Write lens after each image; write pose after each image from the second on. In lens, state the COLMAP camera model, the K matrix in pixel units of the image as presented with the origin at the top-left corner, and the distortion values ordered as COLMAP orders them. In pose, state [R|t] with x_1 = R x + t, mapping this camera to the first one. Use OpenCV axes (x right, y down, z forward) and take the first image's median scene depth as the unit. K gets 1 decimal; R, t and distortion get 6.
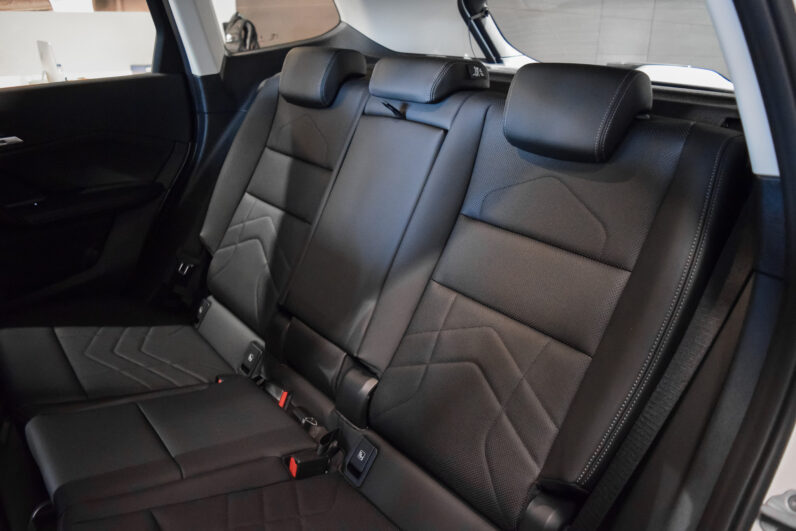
lens RADIAL K [[619.4, 0, 403.2], [0, 619.4, 267.1], [0, 0, 1]] dist [-0.092213, 0.014183]
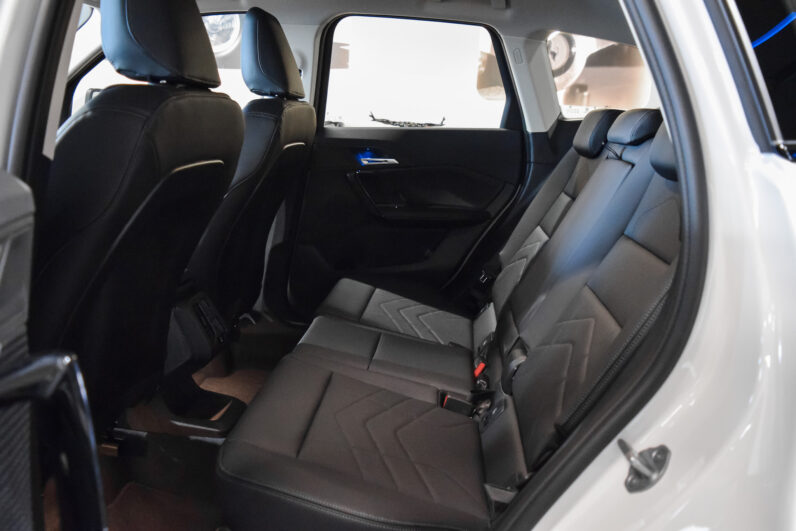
lens RADIAL K [[619.4, 0, 399.2], [0, 619.4, 267.3], [0, 0, 1]] dist [-0.092213, 0.014183]
pose [[0.724218, 0.176543, -0.666590, 0.381307], [-0.282206, 0.957894, -0.052910, 0.103224], [0.629181, 0.226433, 0.743545, -0.063710]]
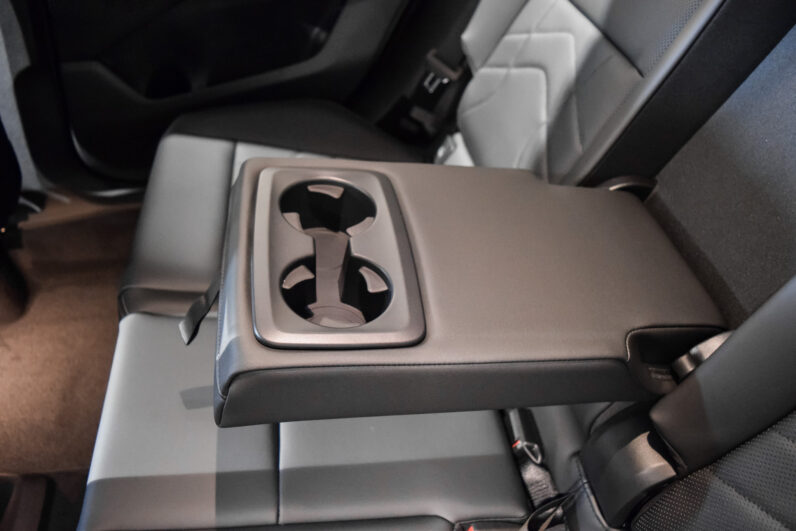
lens RADIAL K [[619.4, 0, 395.8], [0, 619.4, 267.5], [0, 0, 1]] dist [-0.092213, 0.014183]
pose [[0.863364, 0.322105, -0.388396, -0.068678], [-0.155682, 0.902230, 0.402174, -0.083946], [0.479965, -0.286756, 0.829099, 0.382290]]
